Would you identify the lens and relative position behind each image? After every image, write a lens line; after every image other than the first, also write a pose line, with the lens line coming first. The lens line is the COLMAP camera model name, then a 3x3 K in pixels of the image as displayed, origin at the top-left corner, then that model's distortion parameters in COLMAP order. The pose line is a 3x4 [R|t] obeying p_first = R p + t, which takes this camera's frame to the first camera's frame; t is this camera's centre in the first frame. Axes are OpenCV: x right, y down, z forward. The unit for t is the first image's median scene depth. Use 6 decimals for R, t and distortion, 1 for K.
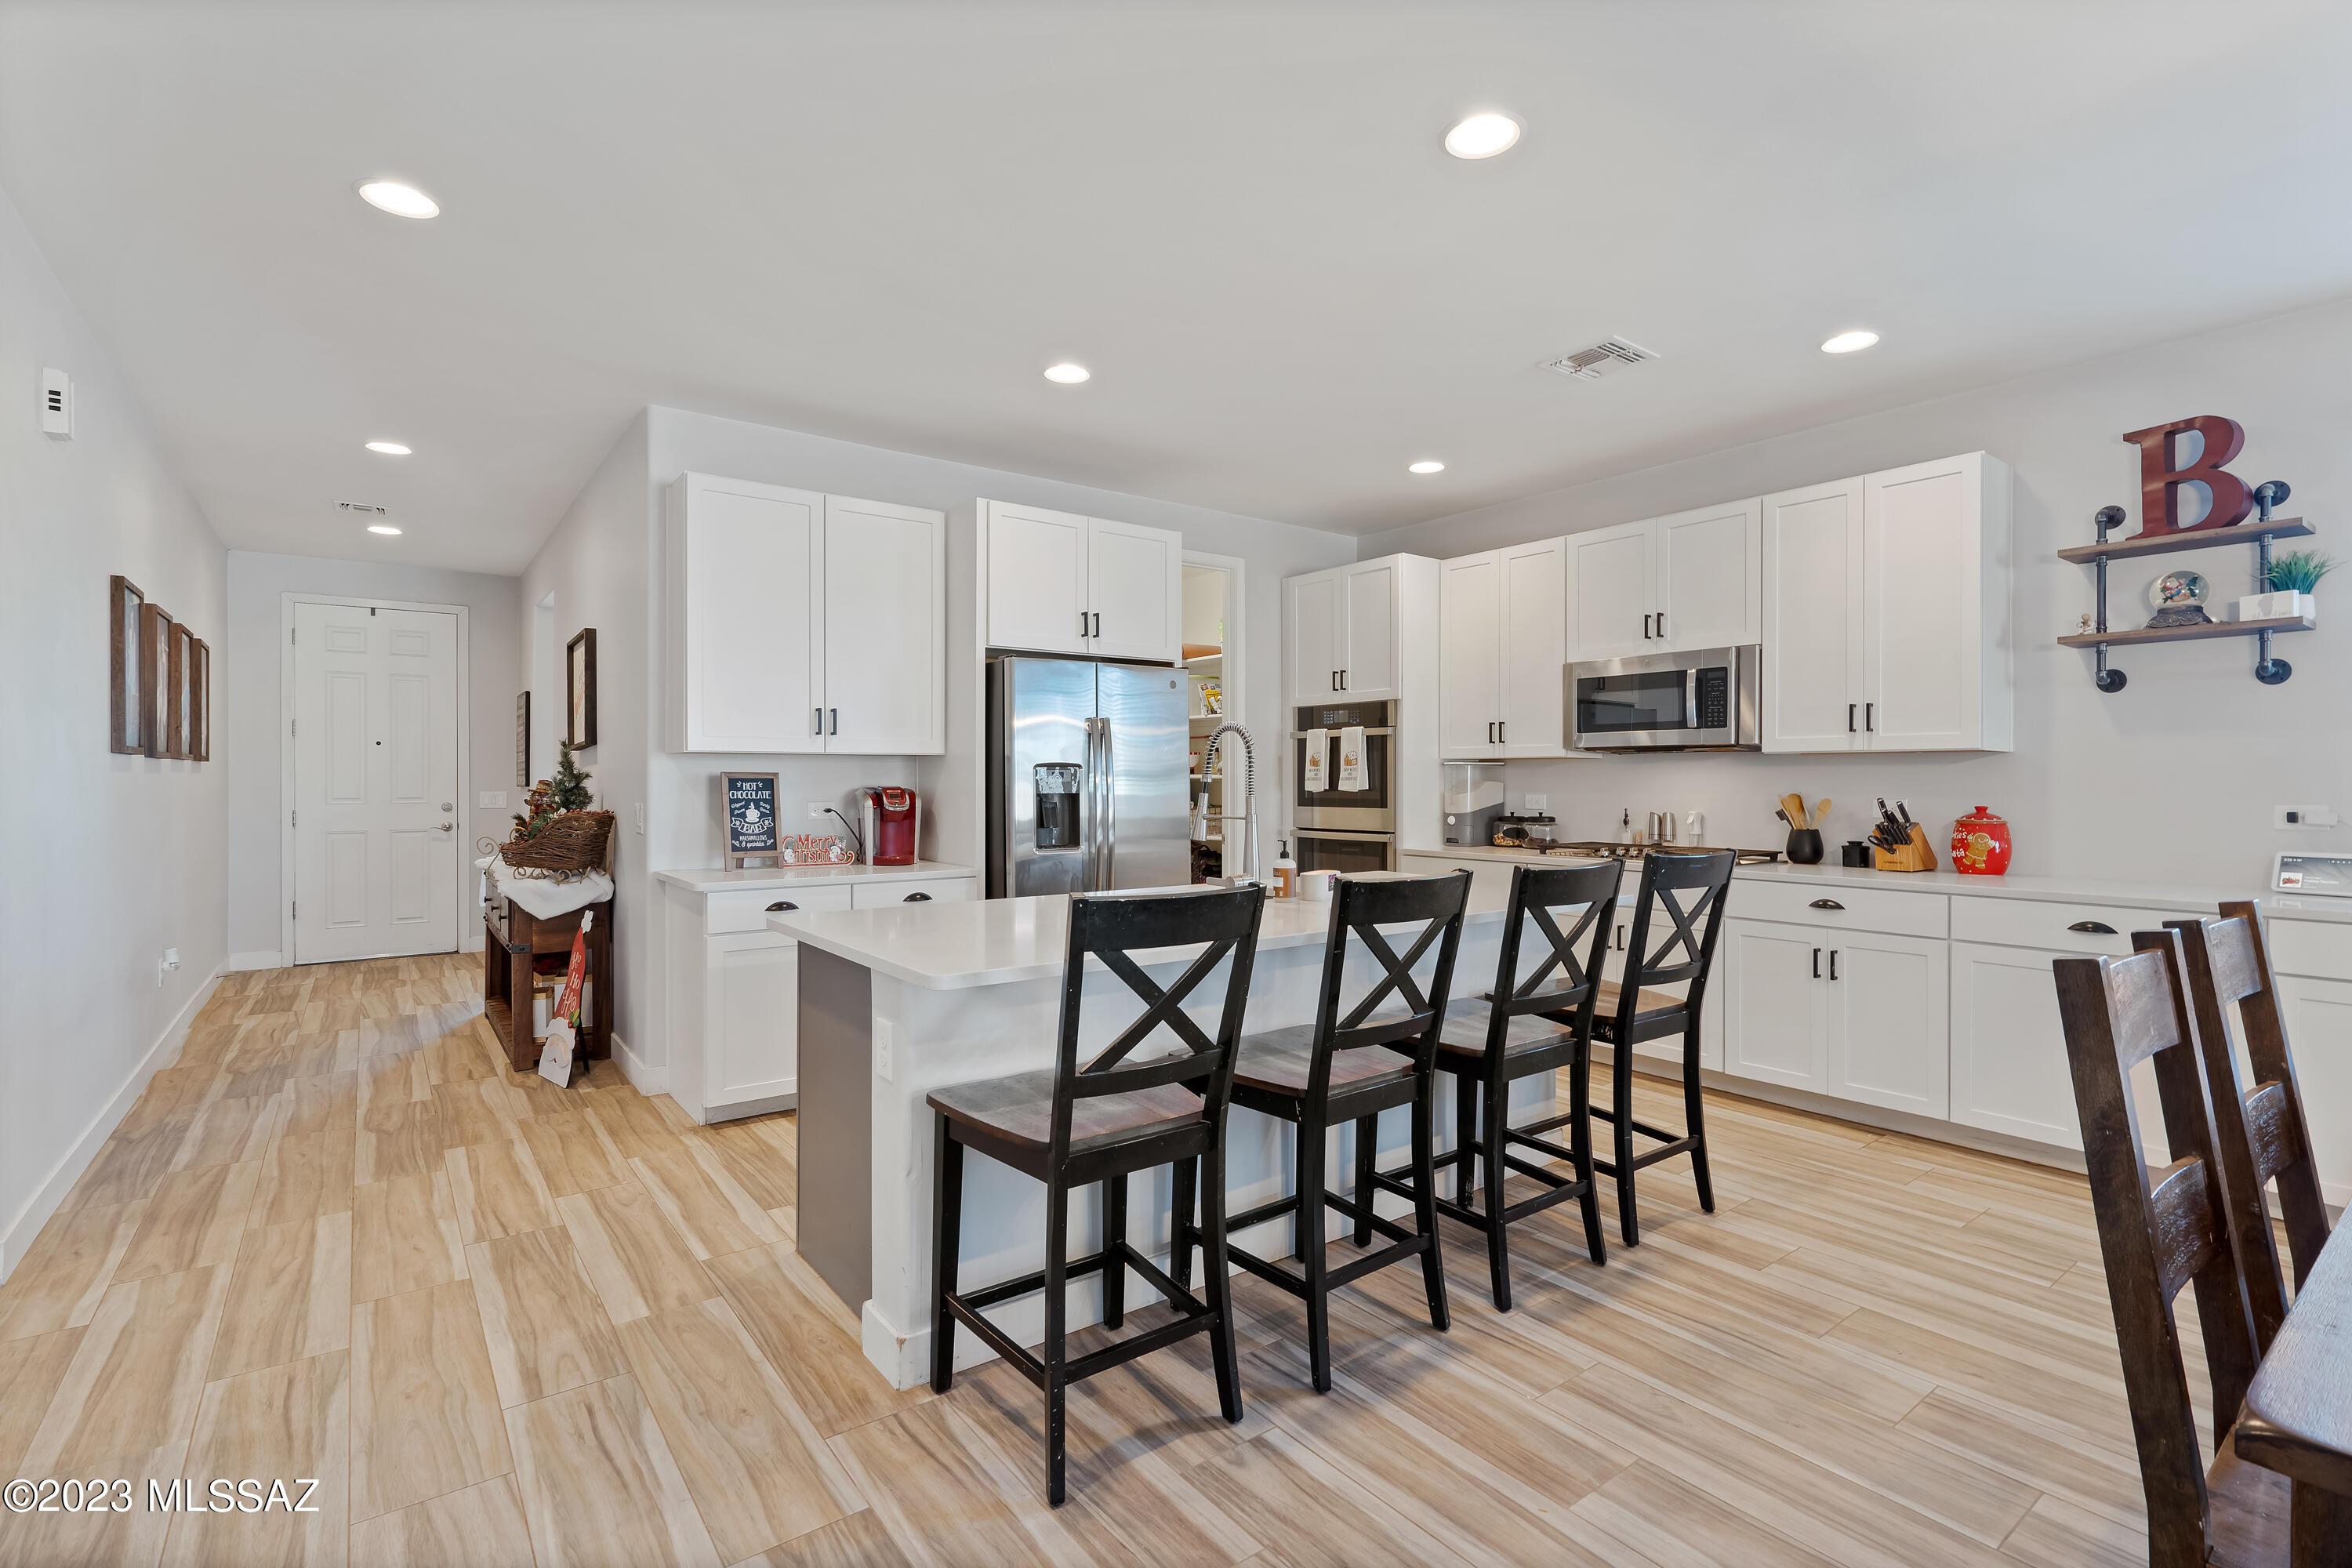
lens RADIAL K [[1069.7, 0, 1176.0], [0, 1069.7, 784.0], [0, 0, 1]] dist [-0.021146, -0.000114]
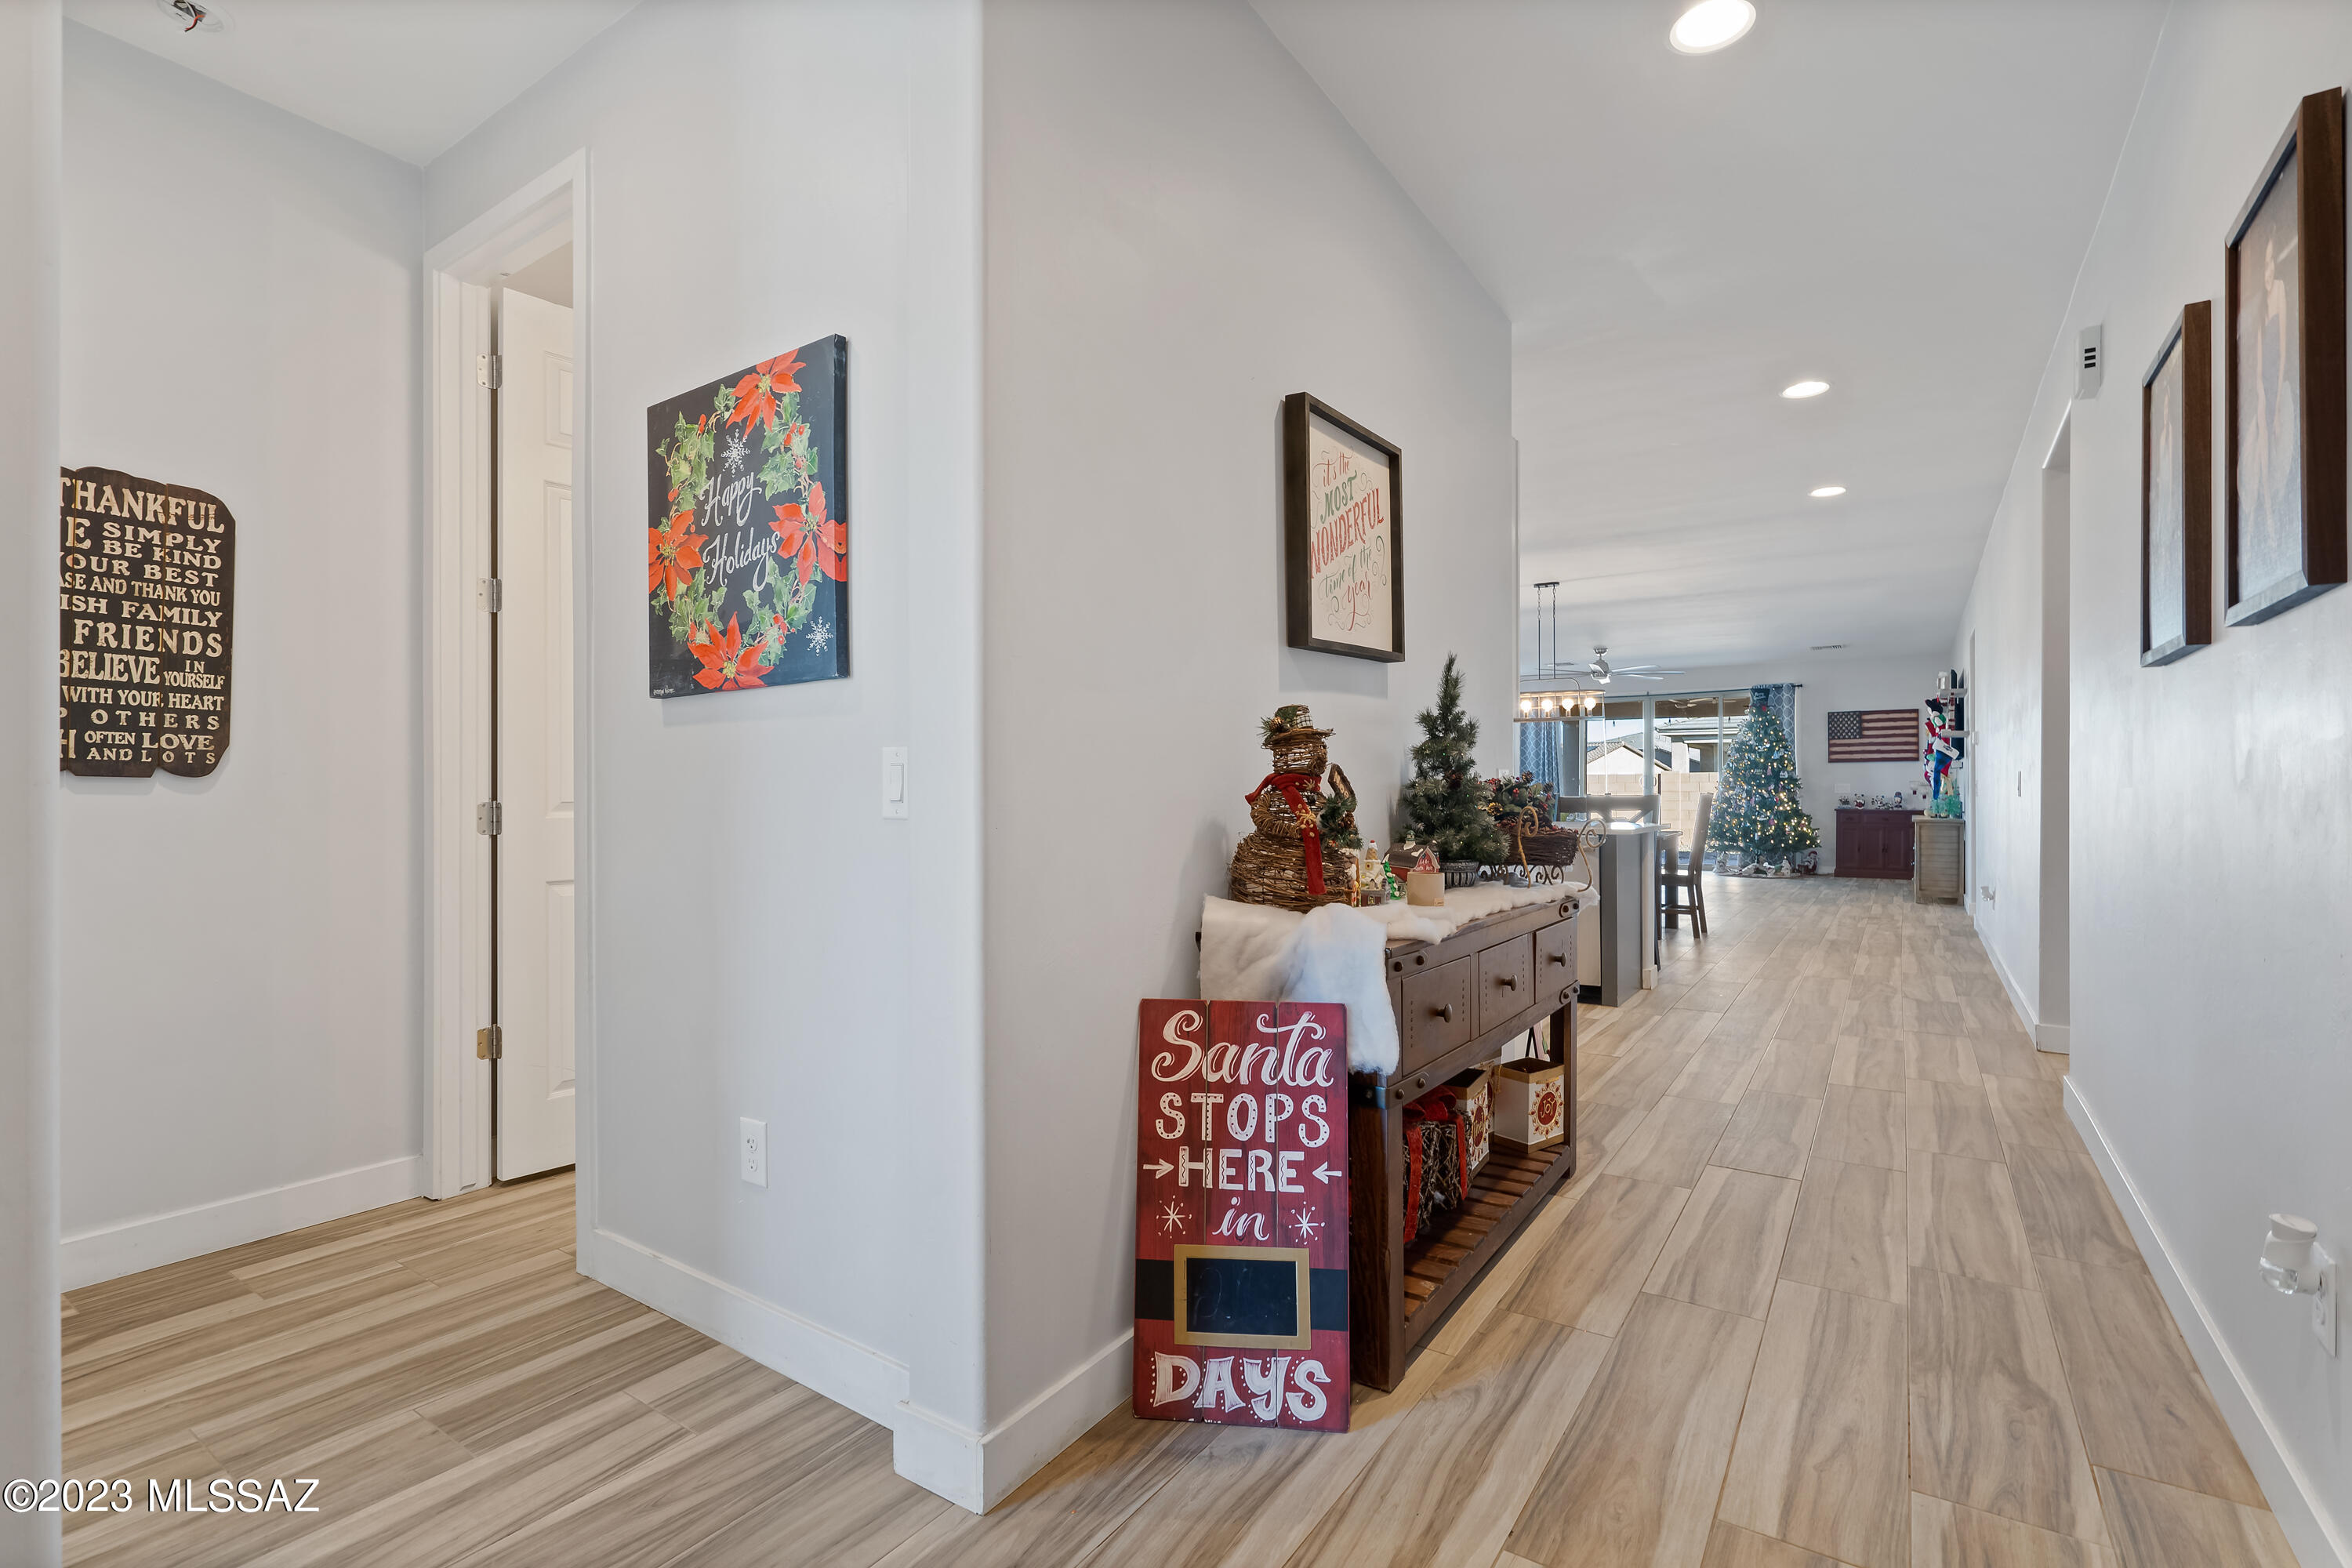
lens RADIAL K [[1077.2, 0, 1179.7], [0, 1077.2, 780.8], [0, 0, 1]] dist [-0.003239, -0.000089]
pose [[-0.320779, 0.005297, 0.947139, -1.549013], [0.003156, 0.999985, -0.004524, 0.033387], [-0.947149, 0.001538, -0.320791, 1.893135]]
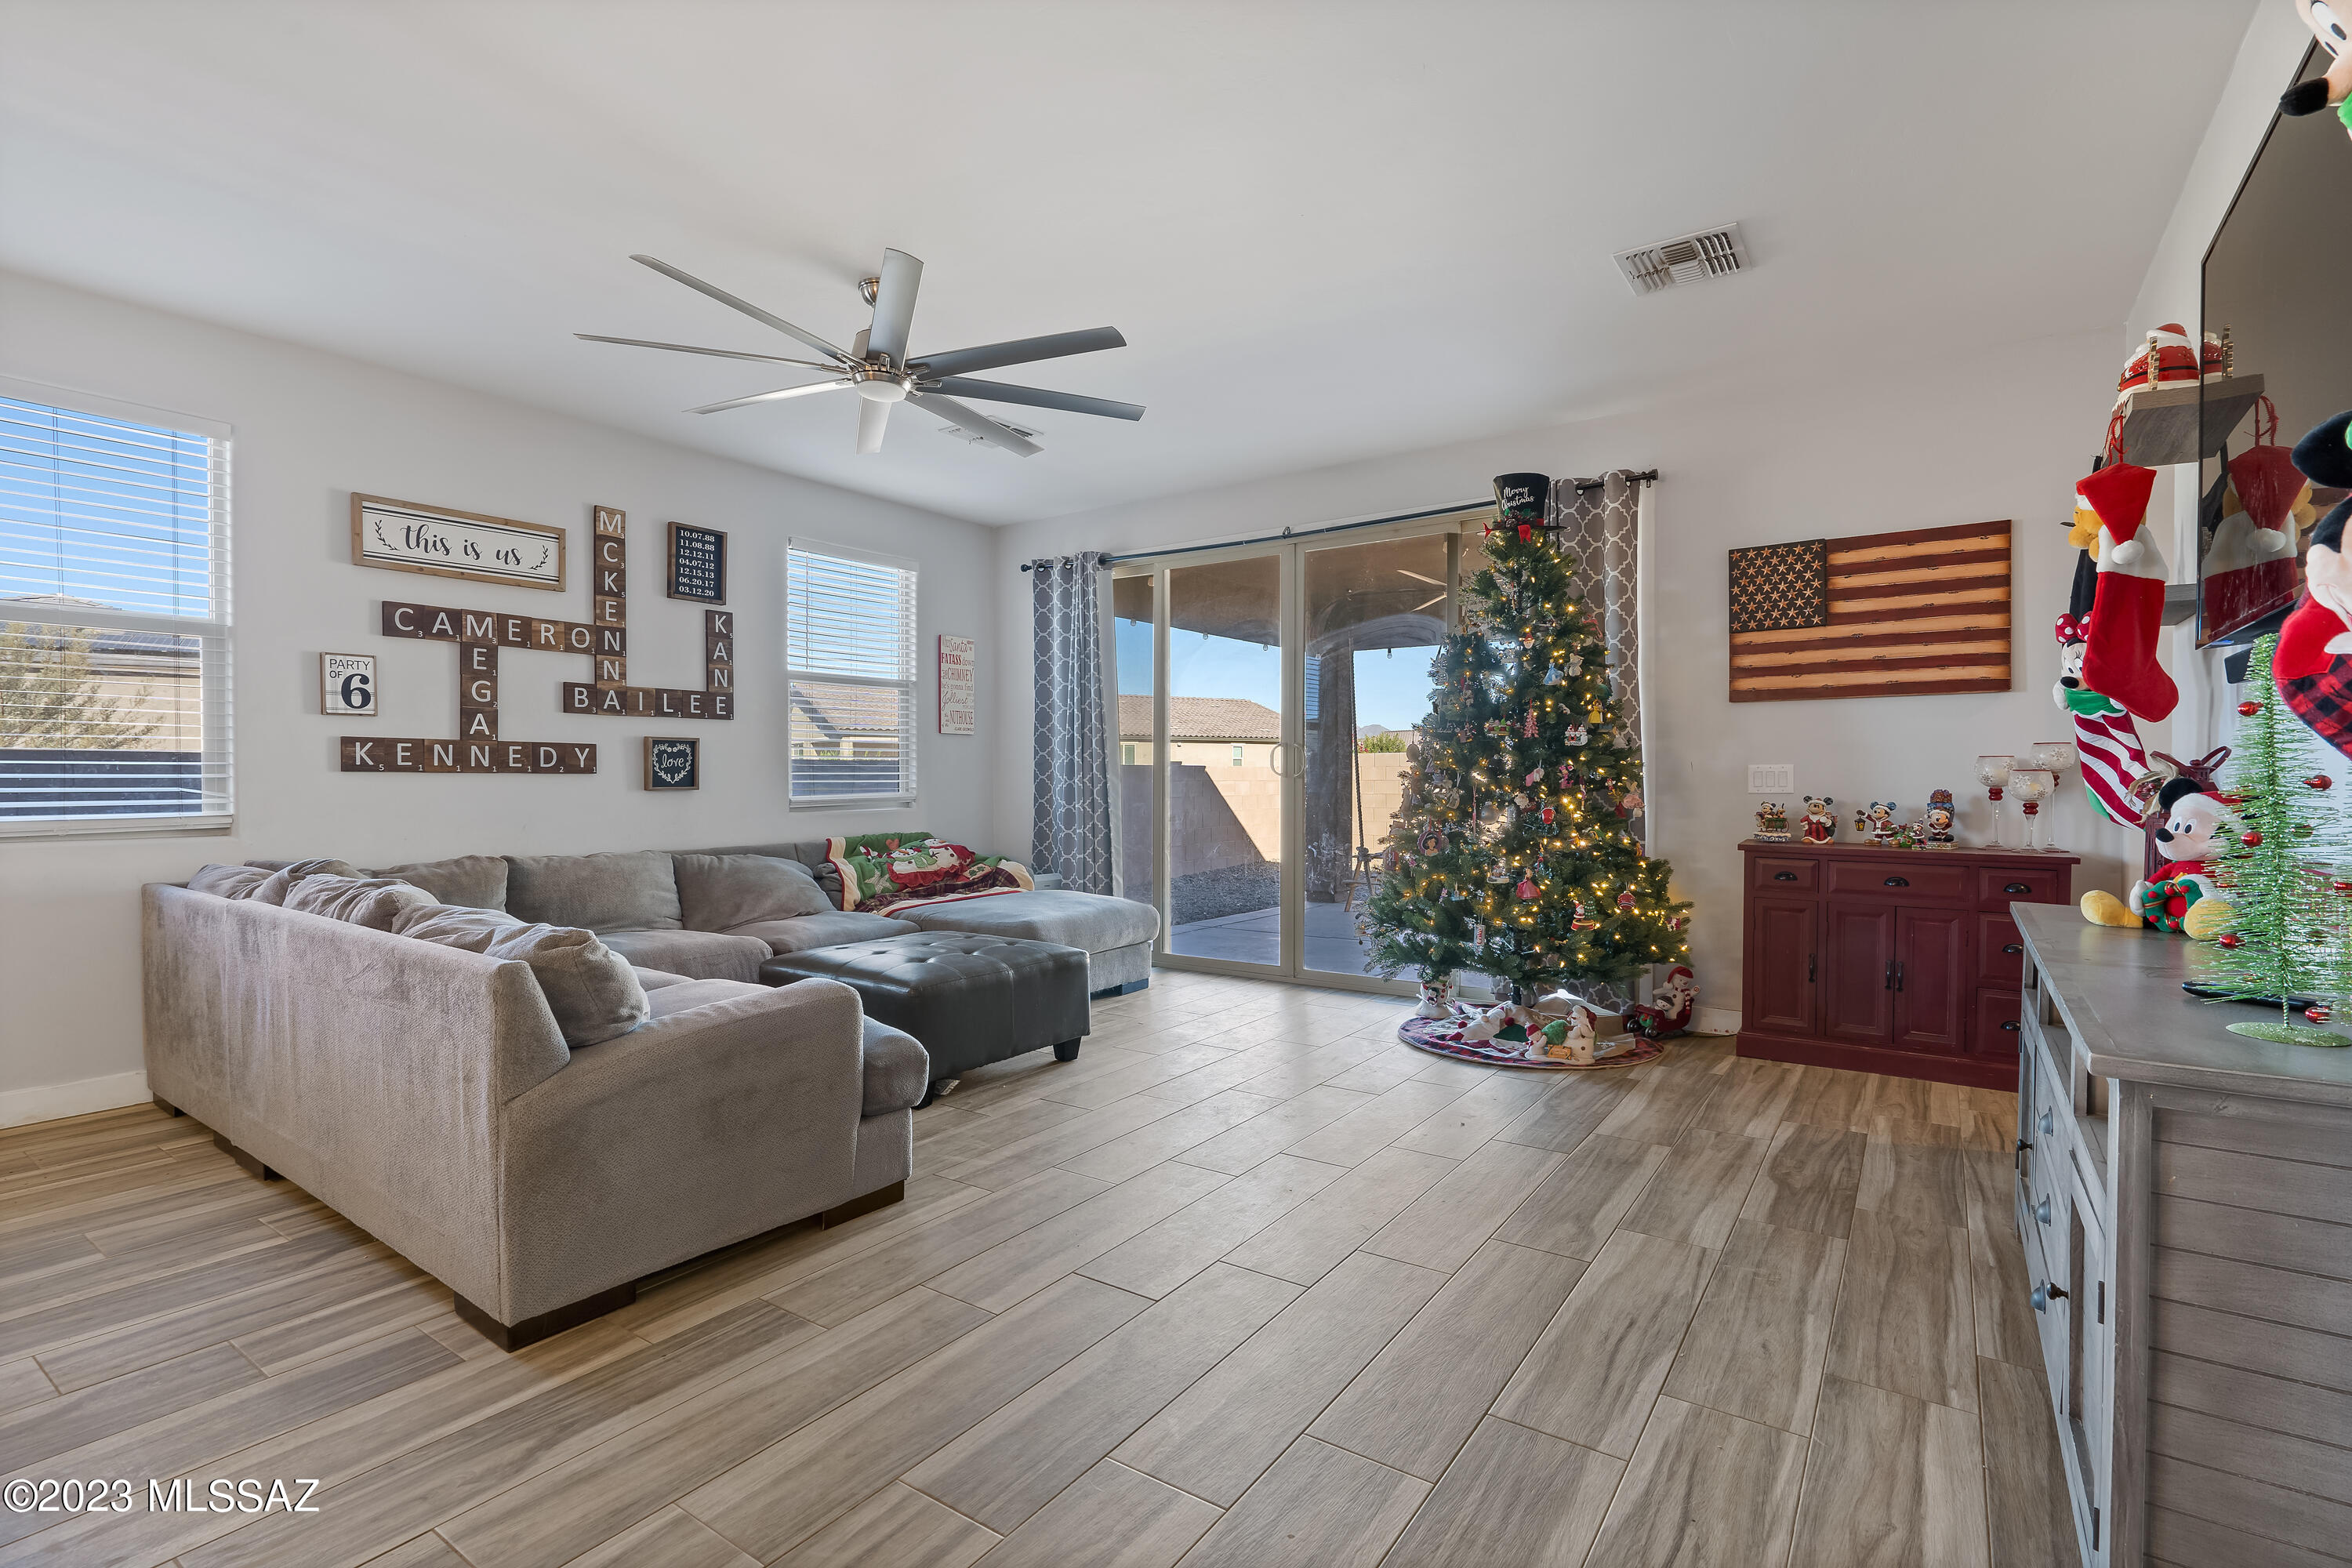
lens RADIAL K [[1088.6, 0, 1176.0], [0, 1088.6, 784.0], [0, 0, 1]] dist [-0.007789, 0.000660]
pose [[-0.305345, -0.010206, 0.952187, 0.360315], [0.005391, 0.999908, 0.012447, 0.037162], [-0.952226, 0.008934, -0.305262, -0.568414]]
